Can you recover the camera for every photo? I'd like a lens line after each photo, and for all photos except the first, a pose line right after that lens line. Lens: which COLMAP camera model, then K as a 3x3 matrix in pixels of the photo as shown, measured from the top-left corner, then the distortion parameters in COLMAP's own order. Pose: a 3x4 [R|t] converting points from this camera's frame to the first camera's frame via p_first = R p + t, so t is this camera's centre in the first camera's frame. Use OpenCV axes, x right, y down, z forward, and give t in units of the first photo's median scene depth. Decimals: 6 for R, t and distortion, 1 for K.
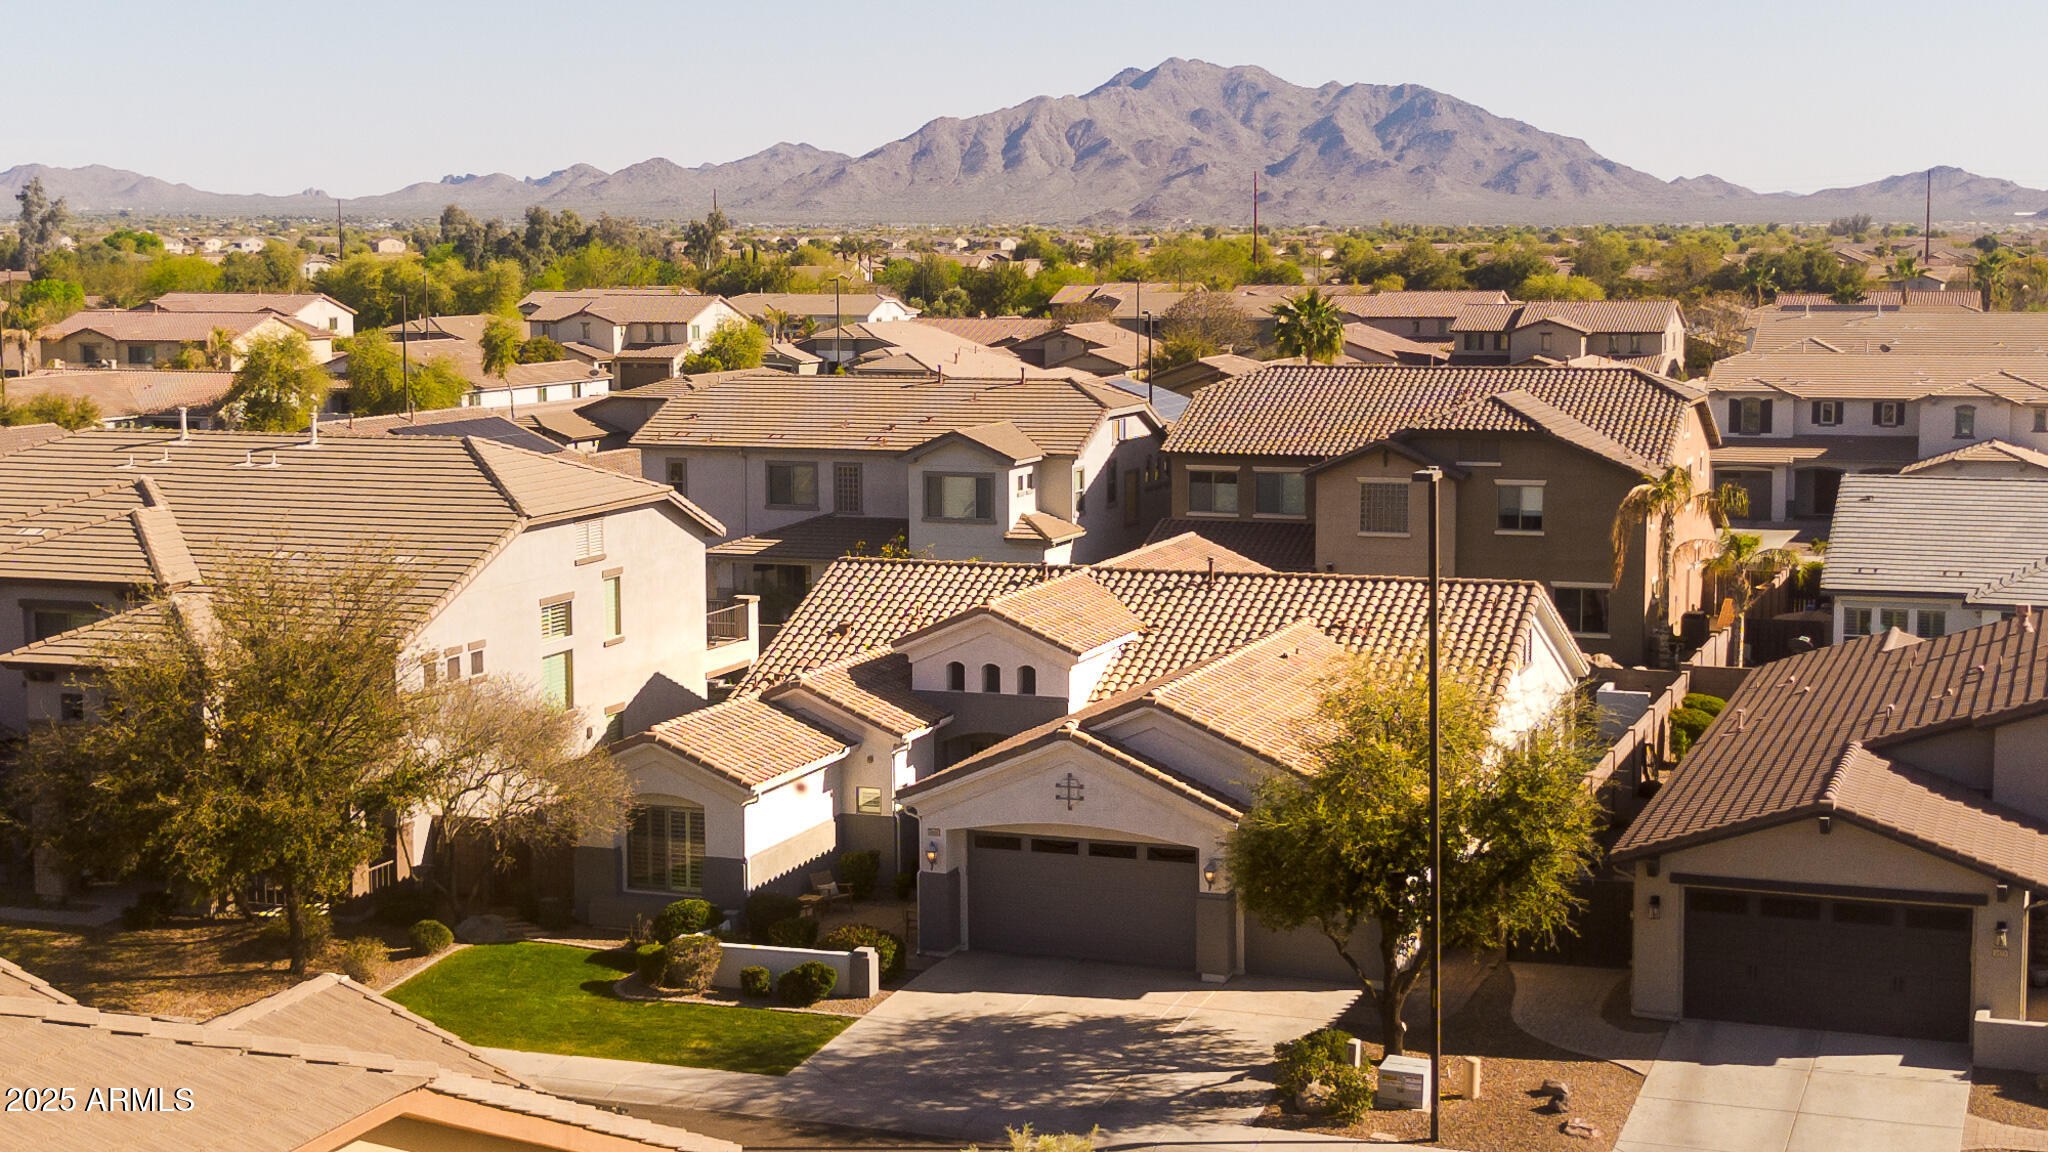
lens RADIAL K [[3161.2, 0, 1021.3], [0, 3161.2, 485.7], [0, 0, 1]] dist [0.174207, -0.054830]
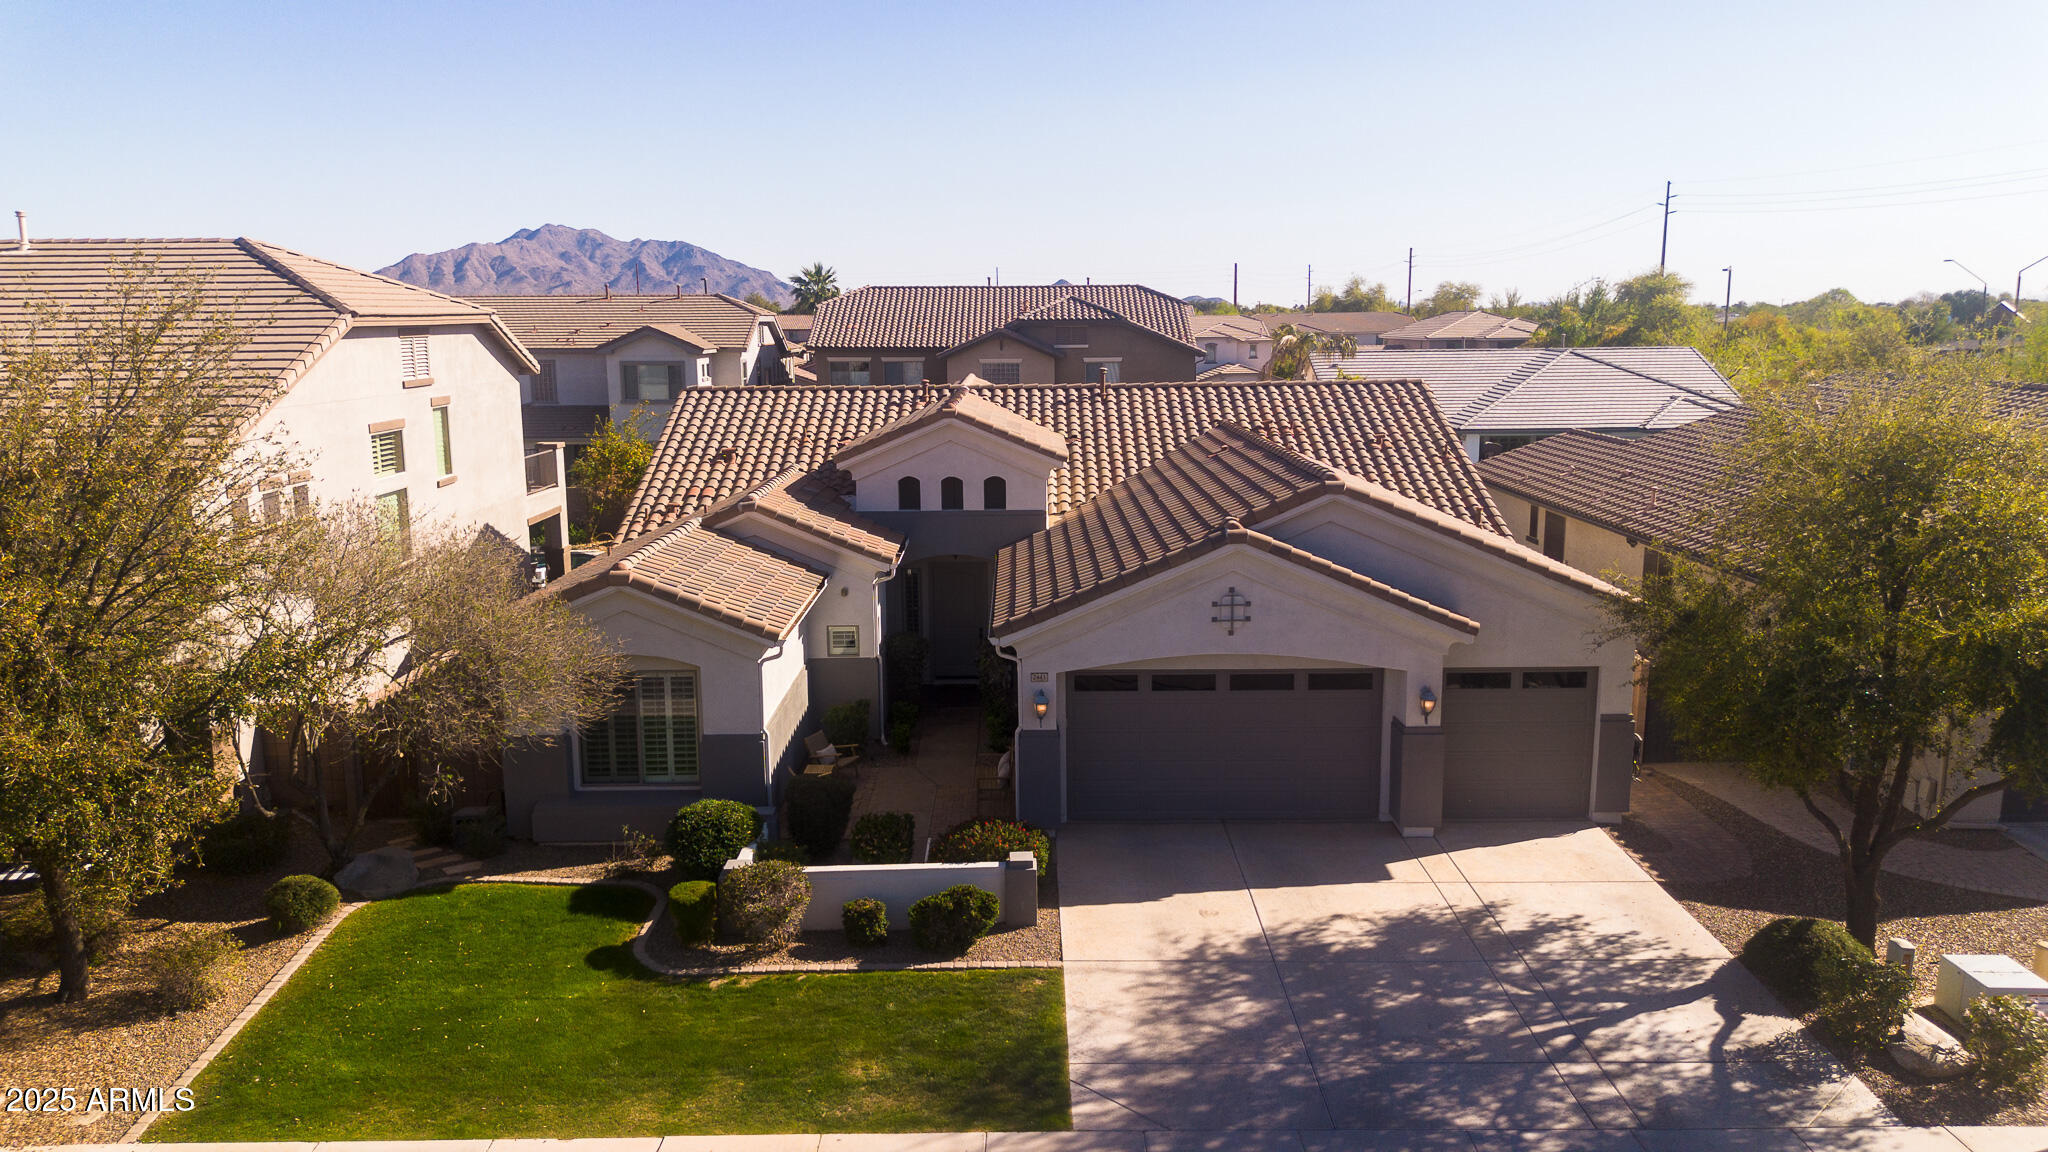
lens RADIAL K [[1475.7, 0, 1032.4], [0, 1475.7, 567.7], [0, 0, 1]] dist [0.050540, -0.059925]
pose [[0.928634, -0.061713, 0.365829, -0.153398], [0.035201, 0.996276, 0.078710, 0.054650], [-0.369324, -0.060215, 0.927348, 0.664331]]
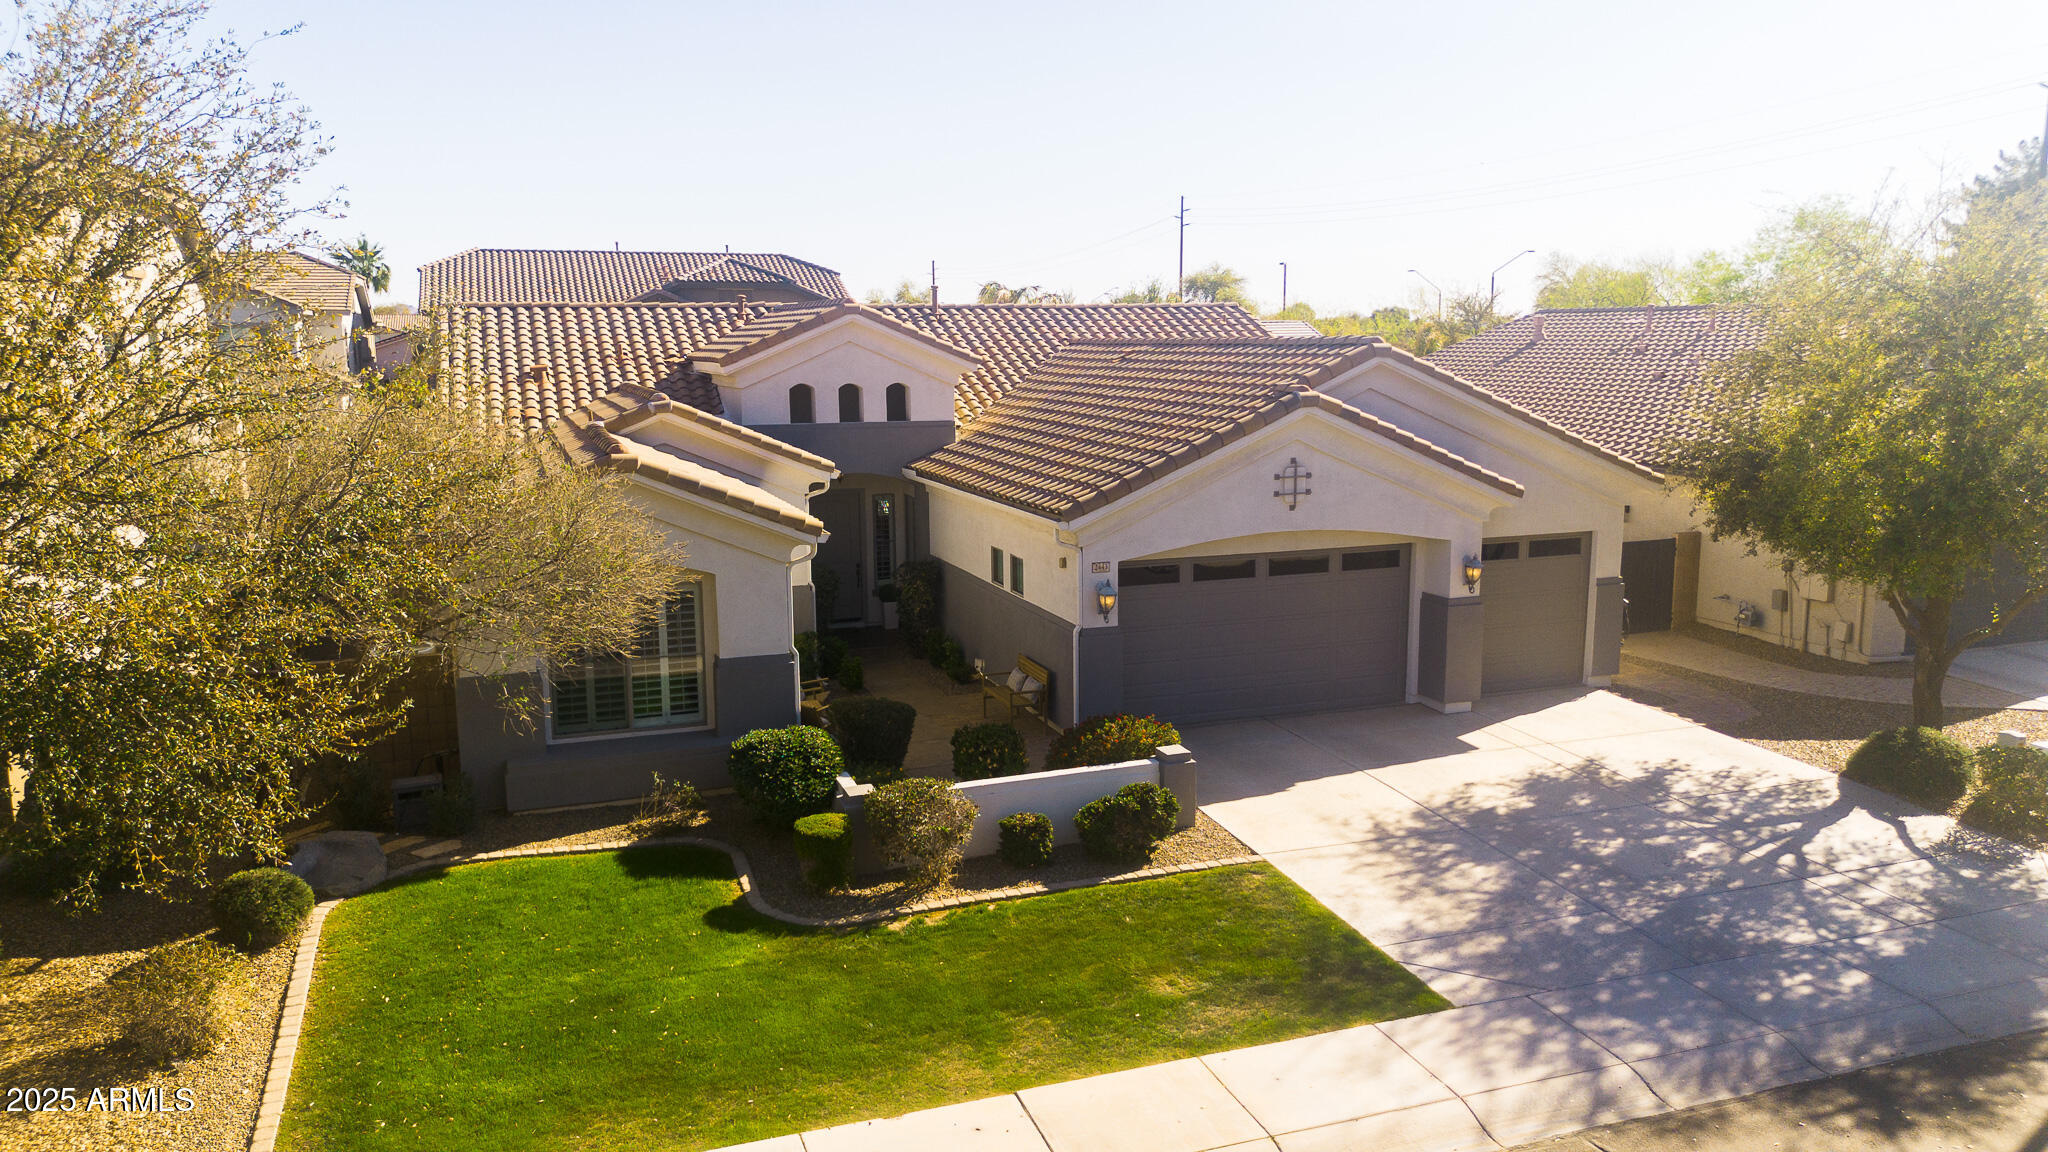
lens RADIAL K [[1475.7, 0, 1032.4], [0, 1475.7, 567.7], [0, 0, 1]] dist [0.050540, -0.059925]
pose [[0.749377, -0.100602, 0.654456, -0.237896], [0.063406, 0.994751, 0.080309, 0.081795], [-0.659101, -0.018686, 0.751823, 0.759953]]
